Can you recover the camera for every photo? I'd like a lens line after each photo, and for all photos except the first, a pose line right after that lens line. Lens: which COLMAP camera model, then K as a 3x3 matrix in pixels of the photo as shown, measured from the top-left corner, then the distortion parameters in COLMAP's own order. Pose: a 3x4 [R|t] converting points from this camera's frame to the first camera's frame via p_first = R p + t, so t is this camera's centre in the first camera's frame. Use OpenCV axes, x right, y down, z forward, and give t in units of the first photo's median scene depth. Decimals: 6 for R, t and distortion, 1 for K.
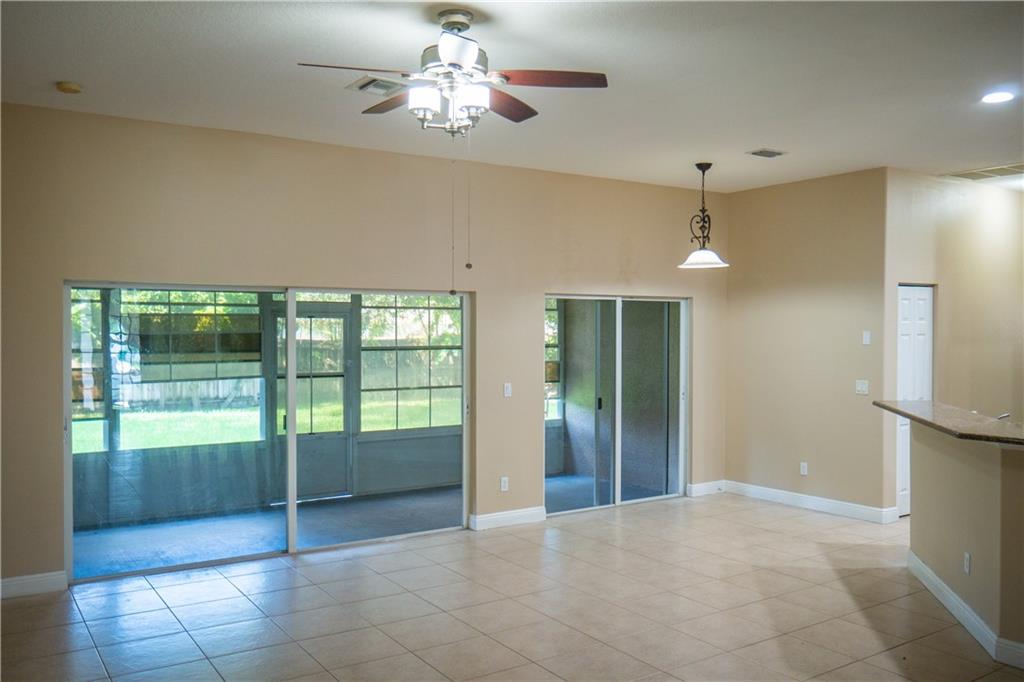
lens RADIAL K [[854.6, 0, 512.0], [0, 854.6, 341.0], [0, 0, 1]] dist [-0.001124, -0.004541]
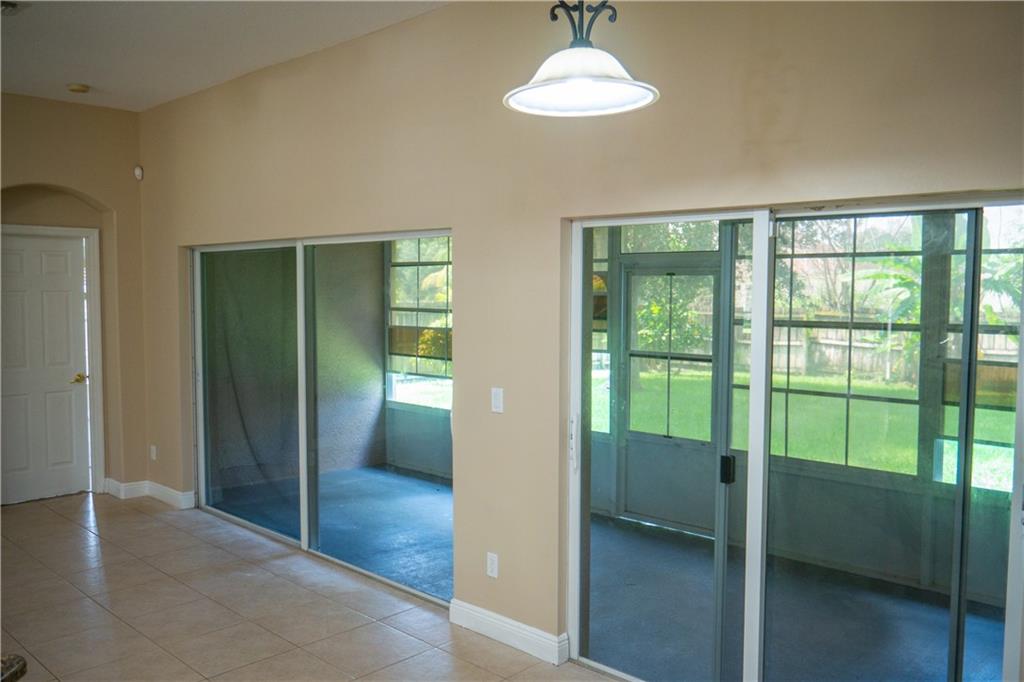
lens RADIAL K [[854.6, 0, 512.0], [0, 854.6, 341.0], [0, 0, 1]] dist [-0.001124, -0.004541]
pose [[0.214674, 0.059600, -0.974866, 0.433776], [-0.017284, 0.998212, 0.057221, -0.010788], [0.976533, 0.004565, 0.215320, 0.718041]]
